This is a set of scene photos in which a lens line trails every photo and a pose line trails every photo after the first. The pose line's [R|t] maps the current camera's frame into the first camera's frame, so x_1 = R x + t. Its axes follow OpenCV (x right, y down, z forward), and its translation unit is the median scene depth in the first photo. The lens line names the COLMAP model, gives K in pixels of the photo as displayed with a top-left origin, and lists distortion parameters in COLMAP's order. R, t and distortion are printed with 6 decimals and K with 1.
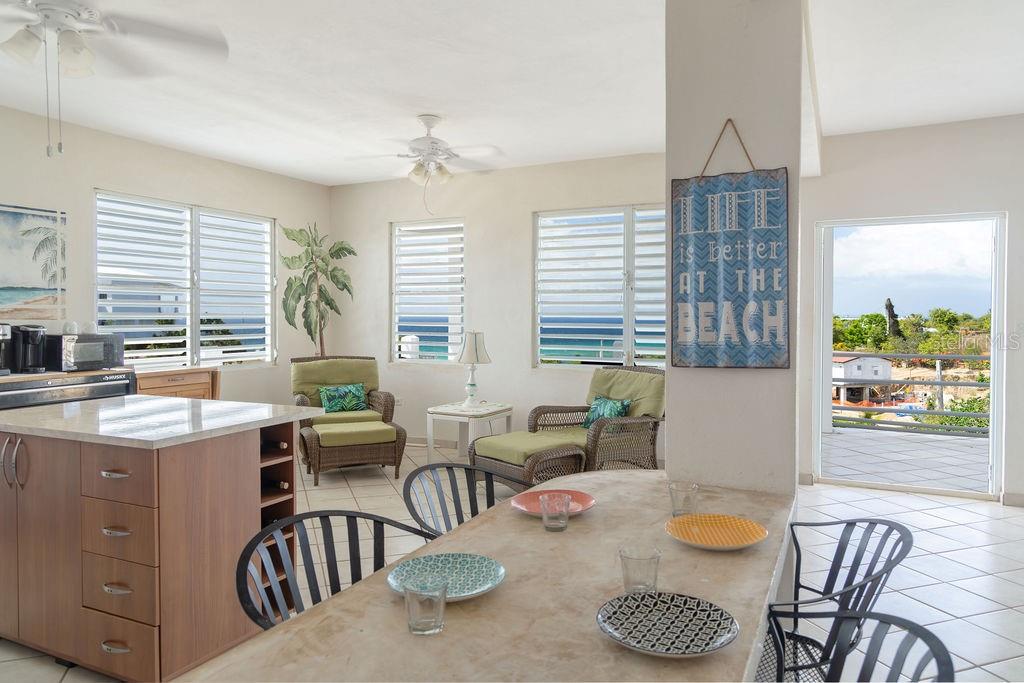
lens RADIAL K [[705.7, 0, 515.3], [0, 705.7, 323.1], [0, 0, 1]] dist [-0.000433, -0.000135]
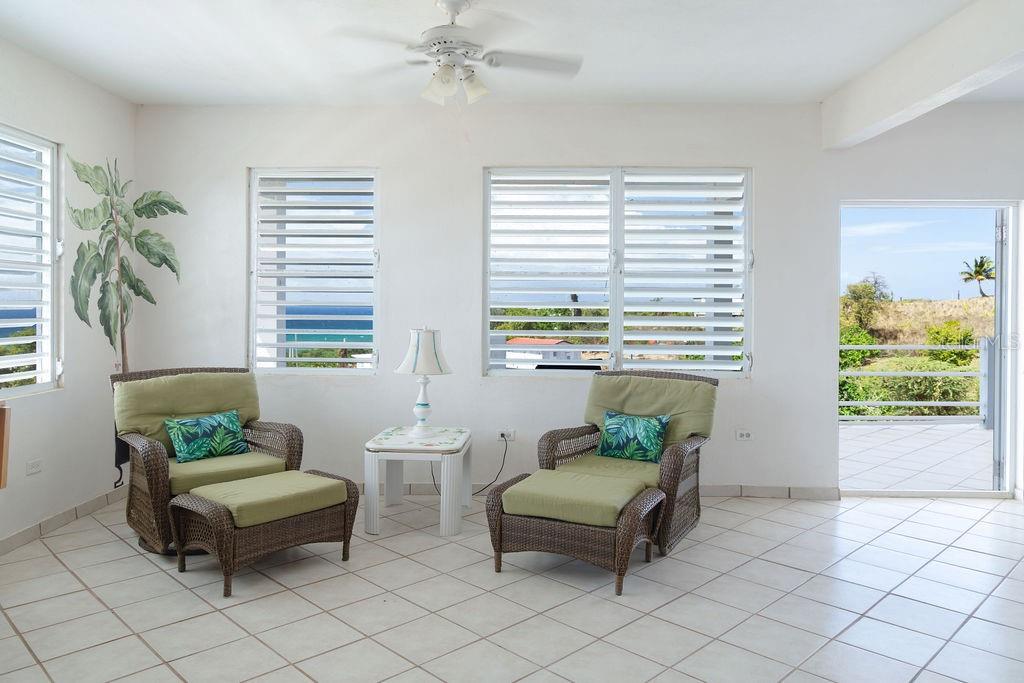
lens RADIAL K [[718.1, 0, 518.5], [0, 718.1, 308.2], [0, 0, 1]] dist [0.006235, 0.000750]
pose [[0.904198, 0.000151, 0.427113, -0.250276], [0.002073, 0.999987, -0.004742, -0.004139], [-0.427108, 0.005173, 0.904186, 0.280240]]
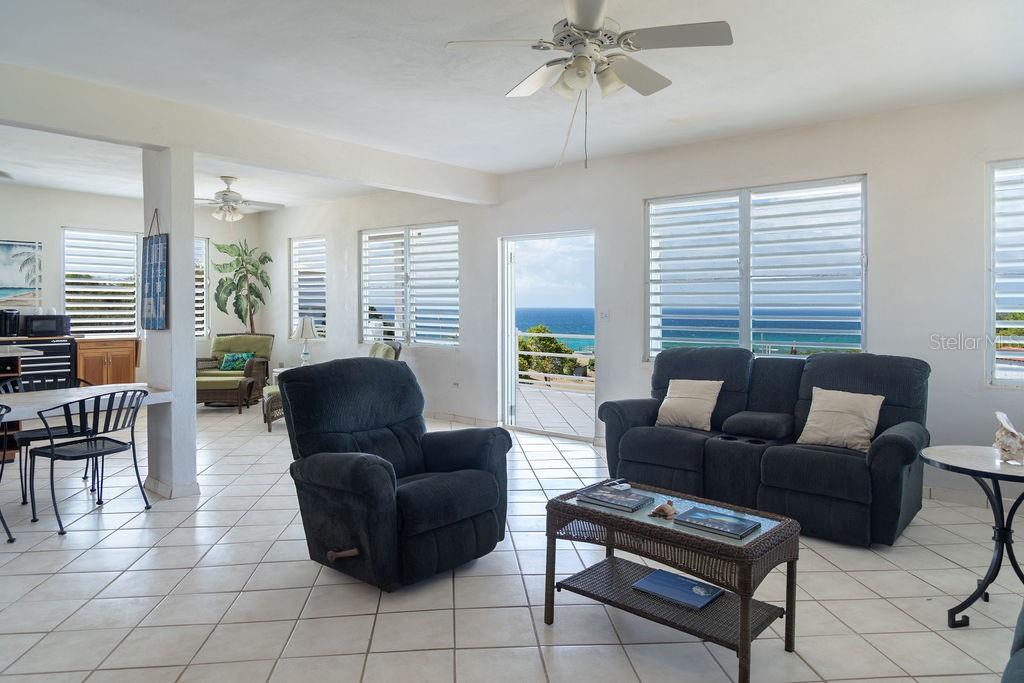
lens RADIAL K [[718.1, 0, 518.5], [0, 718.1, 308.2], [0, 0, 1]] dist [0.006235, 0.000750]
pose [[0.969156, 0.003814, -0.246419, 0.646076], [-0.006137, 0.999944, -0.008662, 0.005210], [0.246372, 0.009907, 0.969125, -0.276874]]
